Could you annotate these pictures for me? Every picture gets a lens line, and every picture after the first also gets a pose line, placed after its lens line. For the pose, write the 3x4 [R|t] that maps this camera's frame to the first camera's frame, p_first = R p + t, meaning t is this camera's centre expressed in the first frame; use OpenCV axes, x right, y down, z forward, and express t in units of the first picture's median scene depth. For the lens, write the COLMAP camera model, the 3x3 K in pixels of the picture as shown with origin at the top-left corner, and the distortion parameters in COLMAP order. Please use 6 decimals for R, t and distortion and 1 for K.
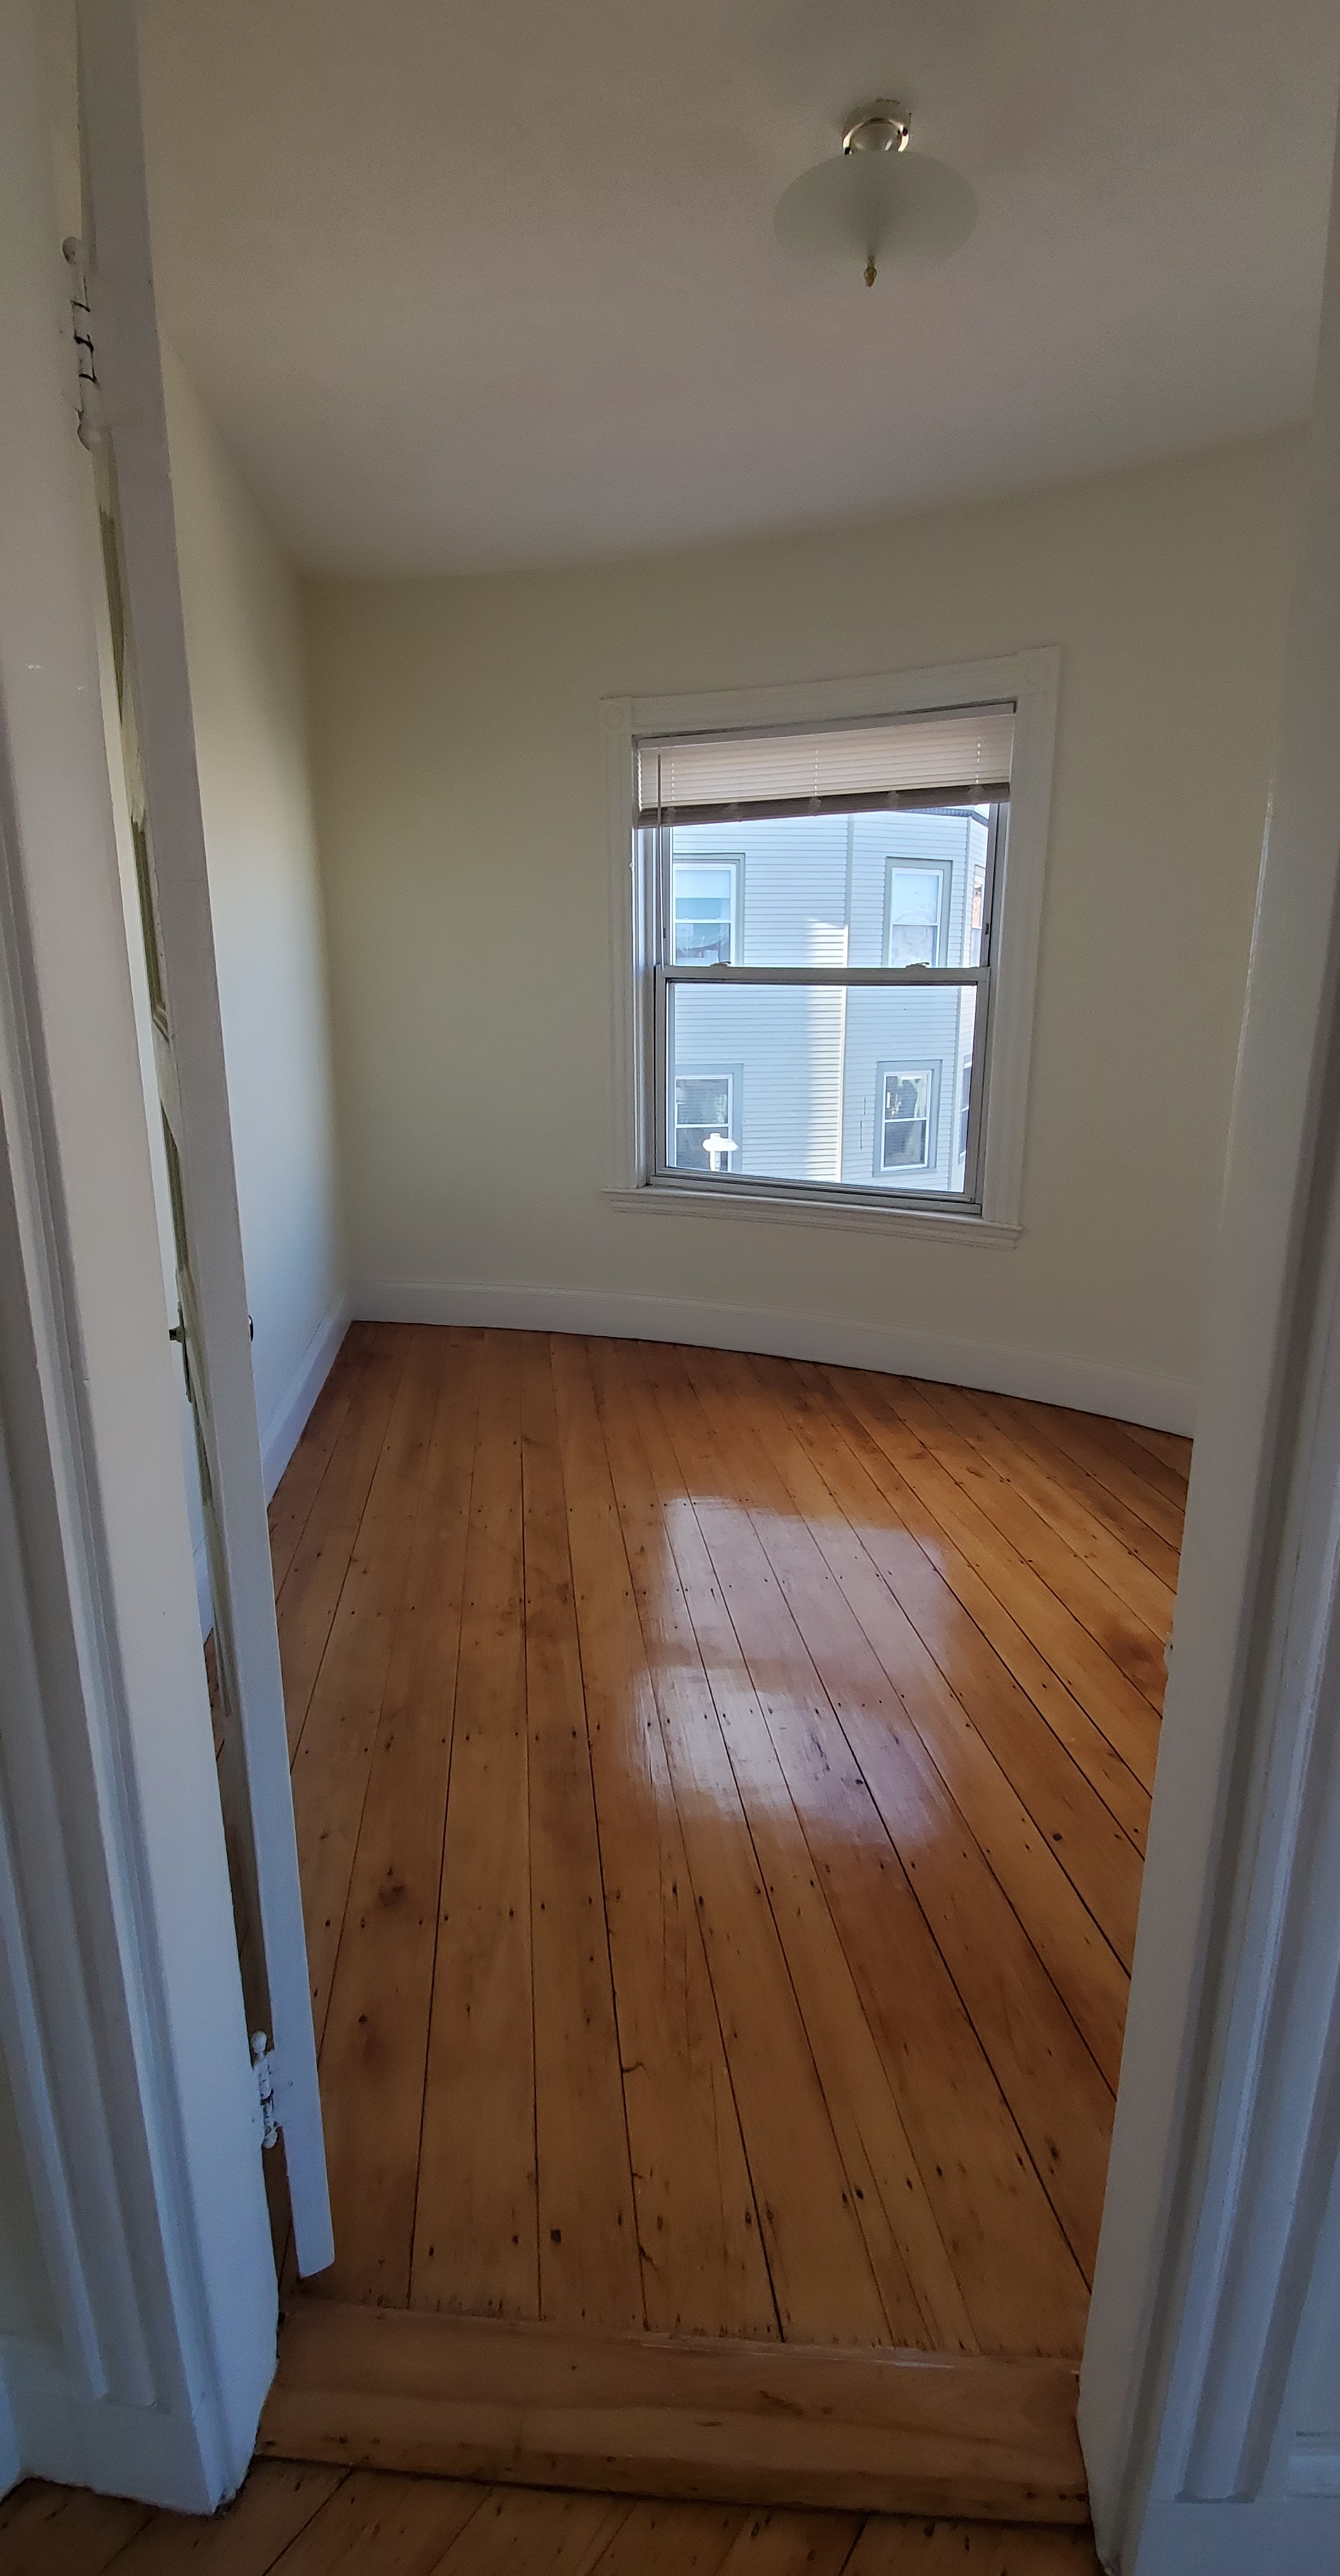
lens RADIAL K [[1140.4, 0, 665.3], [0, 1140.4, 1217.1], [0, 0, 1]] dist [-0.000897, -0.000026]
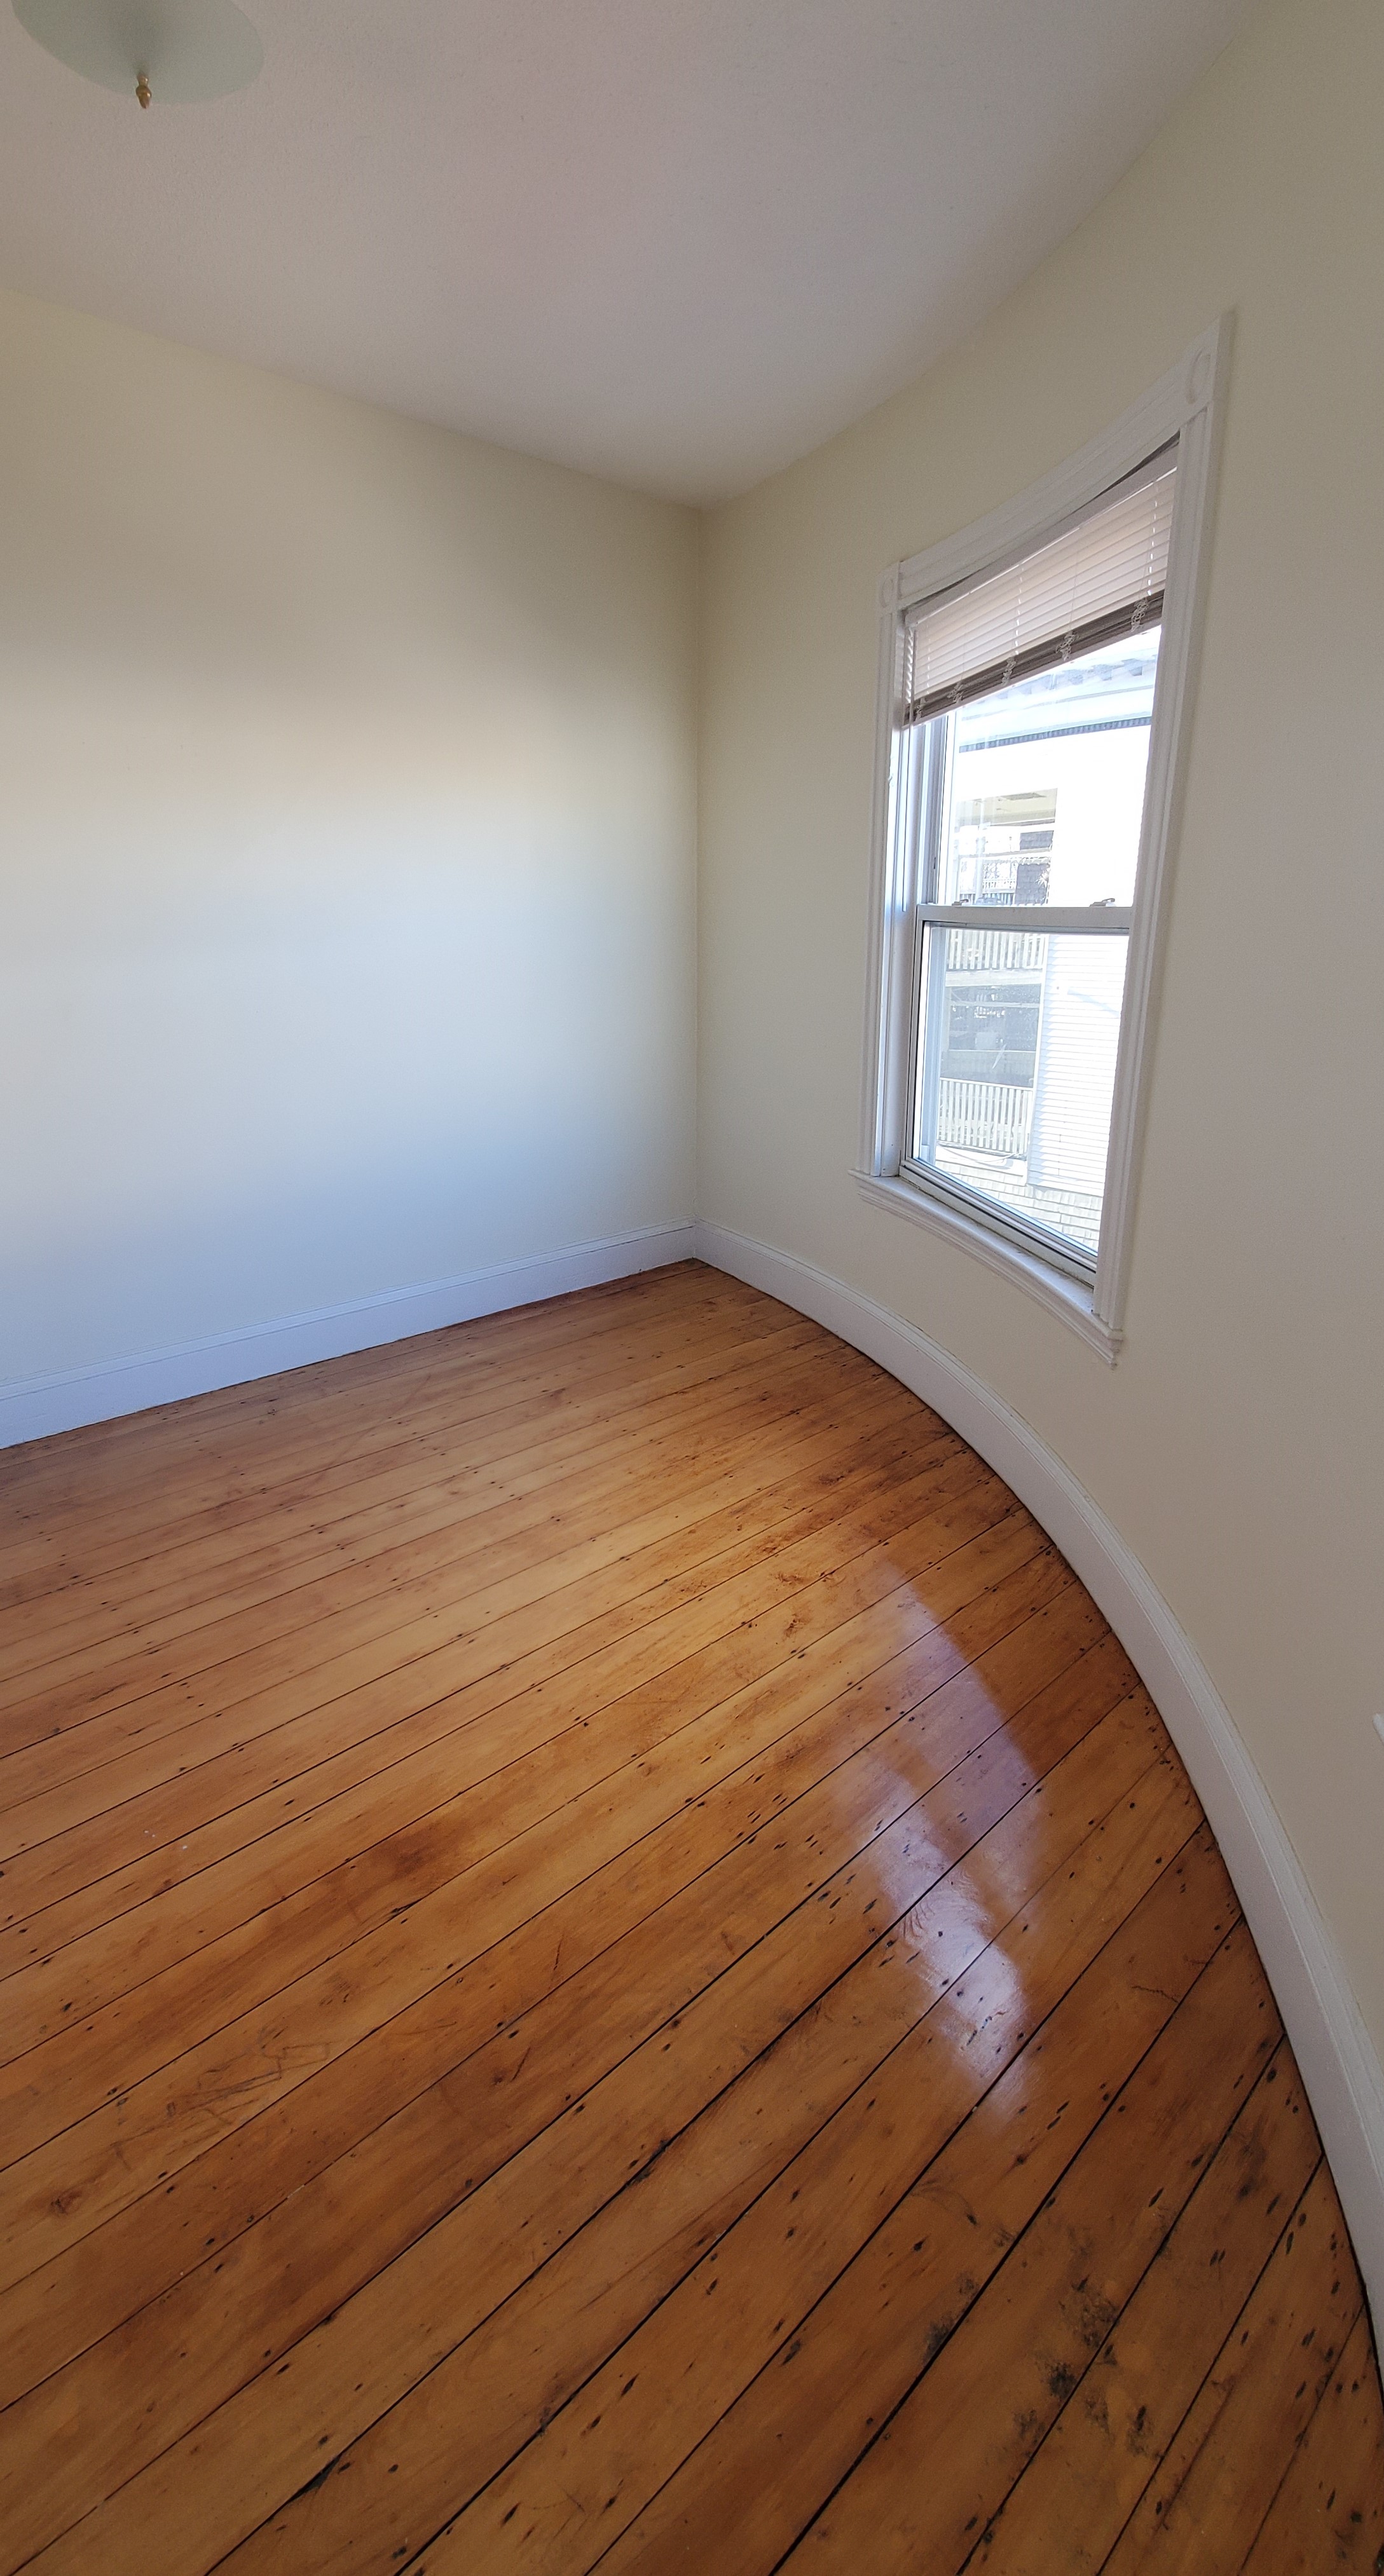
lens RADIAL K [[1161.9, 0, 688.5], [0, 1161.9, 1252.3], [0, 0, 1]] dist [0.003947, -0.010738]
pose [[0.590593, 0.227498, -0.774238, 0.657282], [-0.172135, 0.972873, 0.154558, -0.093155], [0.788396, 0.041993, 0.613733, 0.434749]]
